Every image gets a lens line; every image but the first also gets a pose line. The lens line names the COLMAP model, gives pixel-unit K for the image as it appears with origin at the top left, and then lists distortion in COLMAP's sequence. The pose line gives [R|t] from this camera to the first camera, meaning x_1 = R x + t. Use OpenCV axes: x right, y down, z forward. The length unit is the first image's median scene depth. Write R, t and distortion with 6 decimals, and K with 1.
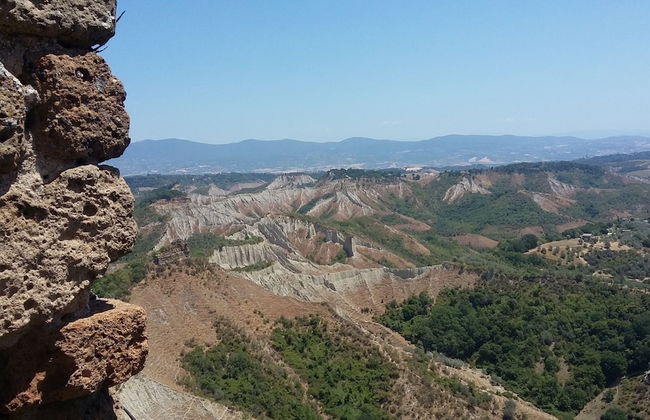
lens RADIAL K [[650.4, 0, 325.6], [0, 650.4, 209.4], [0, 0, 1]] dist [0.022170, 0.000000]
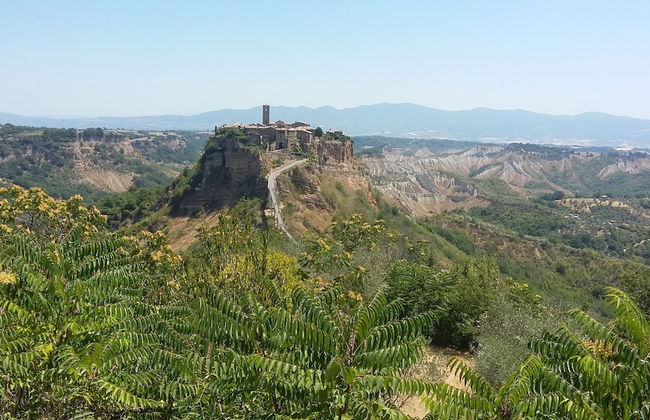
lens RADIAL K [[650.4, 0, 323.4], [0, 650.4, 209.9], [0, 0, 1]] dist [0.022170, 0.000000]
pose [[0.932306, 0.113097, -0.343531, 0.115361], [-0.094050, 0.992985, 0.071668, 0.007786], [0.349226, -0.034507, 0.936403, -0.269582]]
